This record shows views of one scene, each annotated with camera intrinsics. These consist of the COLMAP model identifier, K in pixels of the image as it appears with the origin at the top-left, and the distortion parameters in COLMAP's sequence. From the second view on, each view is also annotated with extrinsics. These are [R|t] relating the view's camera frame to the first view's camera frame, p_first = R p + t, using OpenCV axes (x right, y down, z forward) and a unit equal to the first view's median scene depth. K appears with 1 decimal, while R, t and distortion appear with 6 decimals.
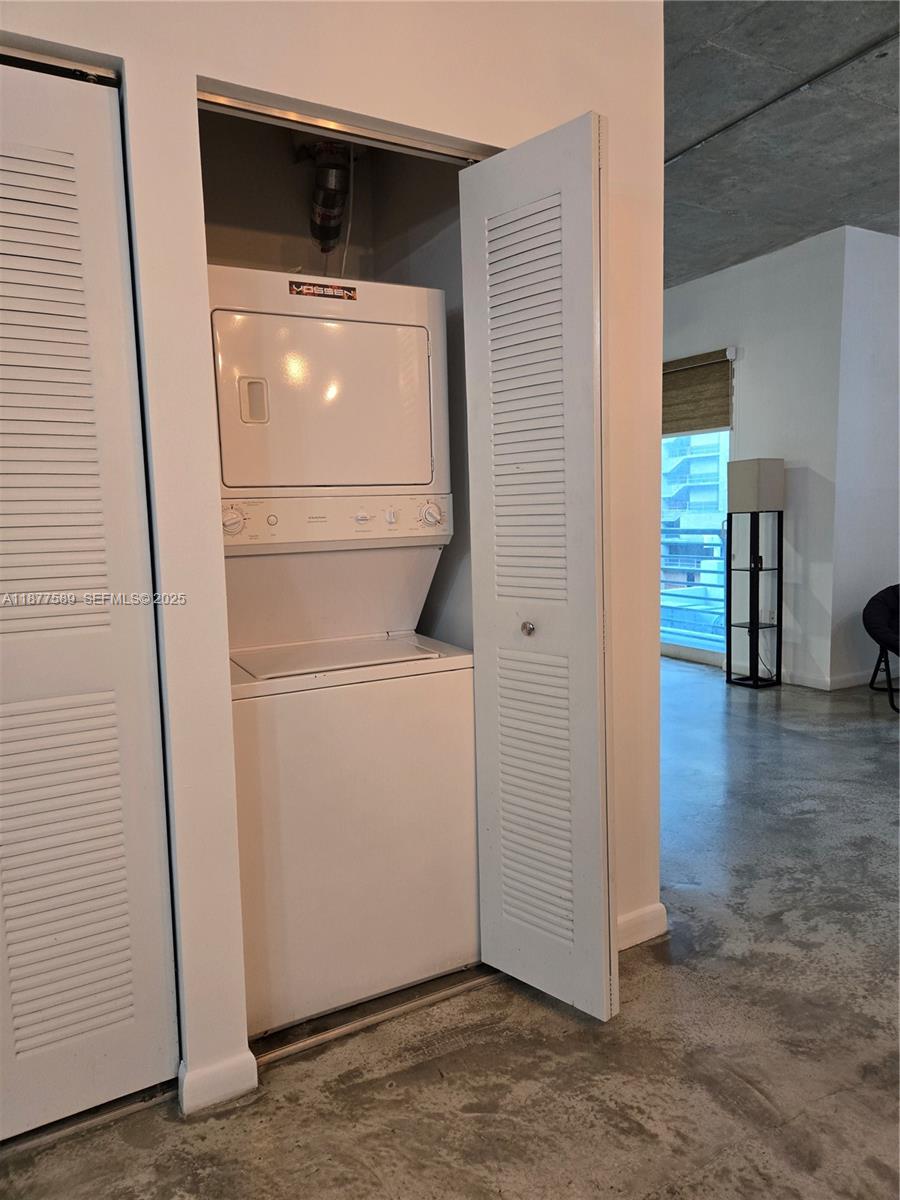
lens RADIAL K [[801.1, 0, 451.7], [0, 801.1, 595.1], [0, 0, 1]] dist [0.074860, -0.061096]
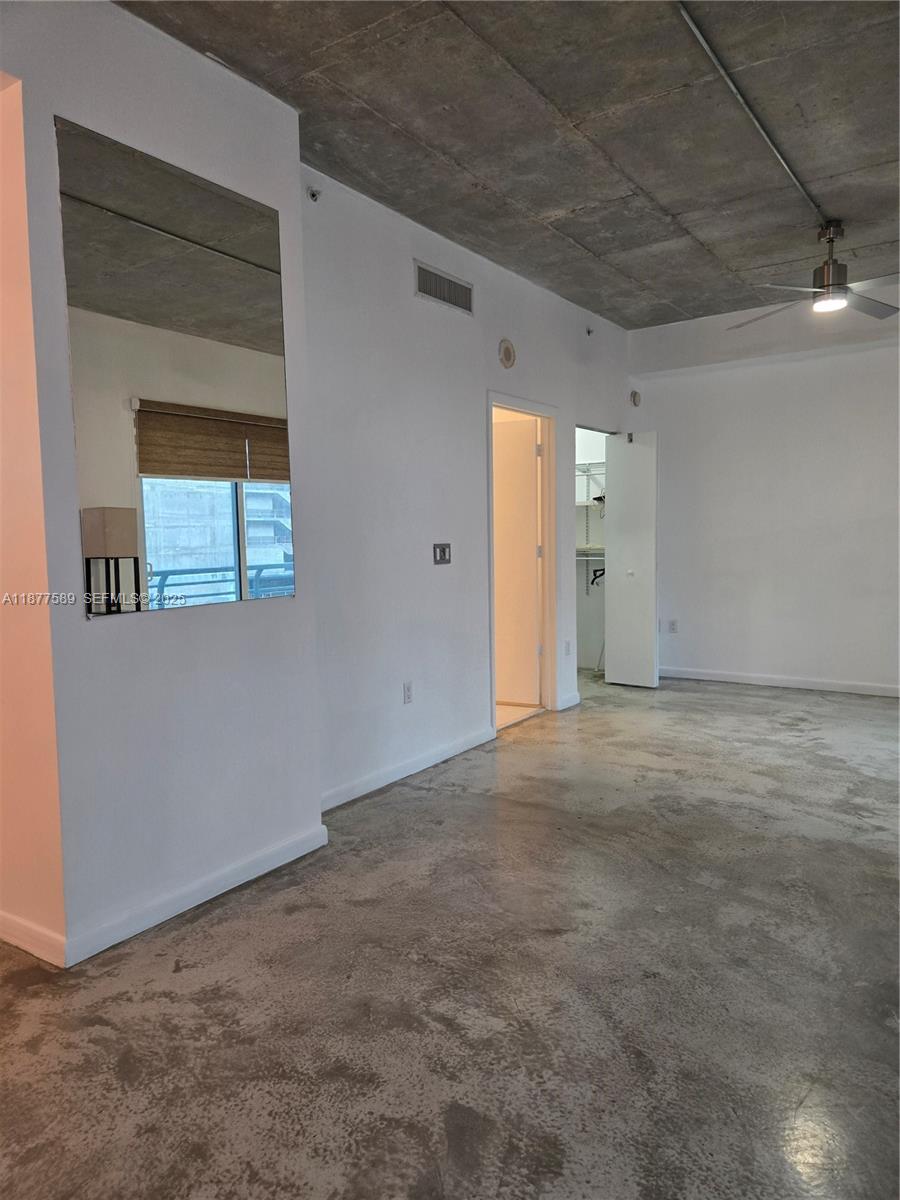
lens RADIAL K [[801.1, 0, 451.7], [0, 801.1, 595.1], [0, 0, 1]] dist [0.074860, -0.061096]
pose [[0.439750, 0.081119, -0.894449, 0.610499], [-0.082429, 0.995355, 0.049744, -0.068006], [0.894330, 0.051854, 0.444394, 0.422168]]
